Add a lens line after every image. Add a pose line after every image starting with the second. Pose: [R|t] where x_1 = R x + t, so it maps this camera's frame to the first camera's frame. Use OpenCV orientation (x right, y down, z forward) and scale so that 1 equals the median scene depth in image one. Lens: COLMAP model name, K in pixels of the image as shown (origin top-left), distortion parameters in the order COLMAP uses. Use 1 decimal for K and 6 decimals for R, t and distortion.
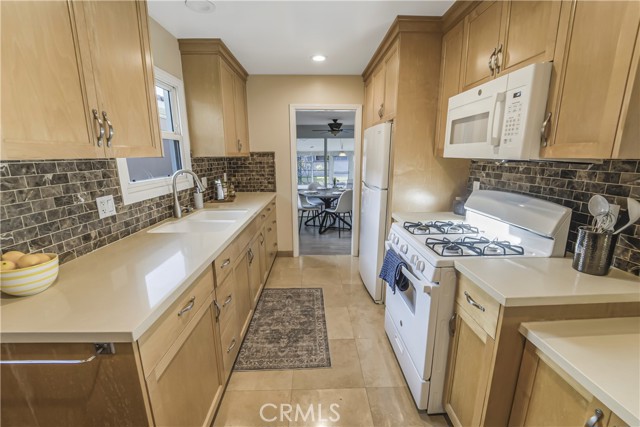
lens RADIAL K [[271.7, 0, 320.0], [0, 271.7, 213.5], [0, 0, 1]] dist [-0.021380, -0.000137]
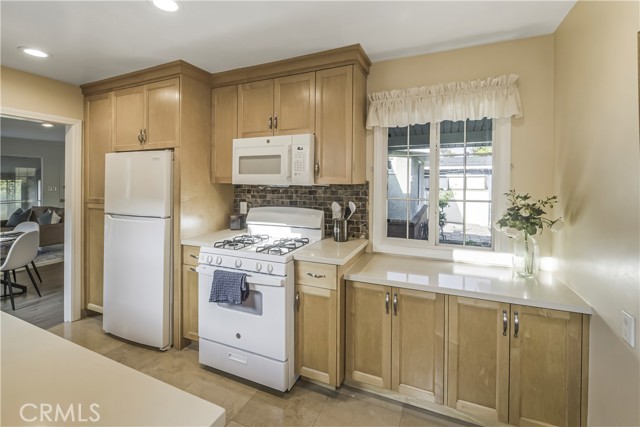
lens RADIAL K [[276.5, 0, 320.0], [0, 276.5, 180.6], [0, 0, 1]] dist [-0.000863, -0.000180]
pose [[0.427882, 0.001031, 0.903834, -0.552243], [0.187022, 0.978256, -0.089653, -0.038086], [-0.884274, 0.207397, 0.418385, 0.123254]]
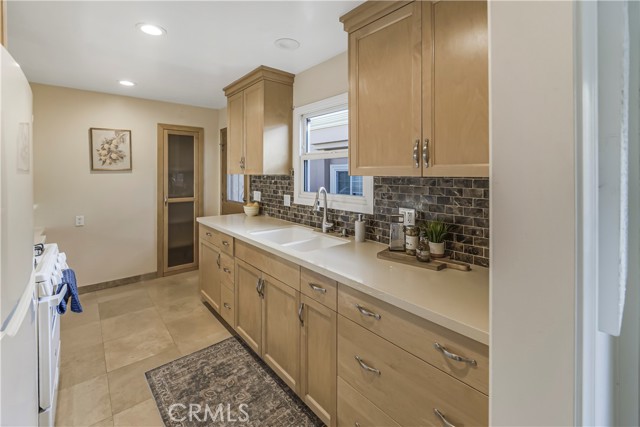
lens RADIAL K [[274.8, 0, 320.2], [0, 274.8, 171.3], [0, 0, 1]] dist [-0.001025, -0.000078]
pose [[-0.767600, 0.002020, -0.640926, 0.206605], [-0.131229, 0.978315, 0.160249, -0.472768], [0.627351, 0.207115, -0.750689, 2.144410]]
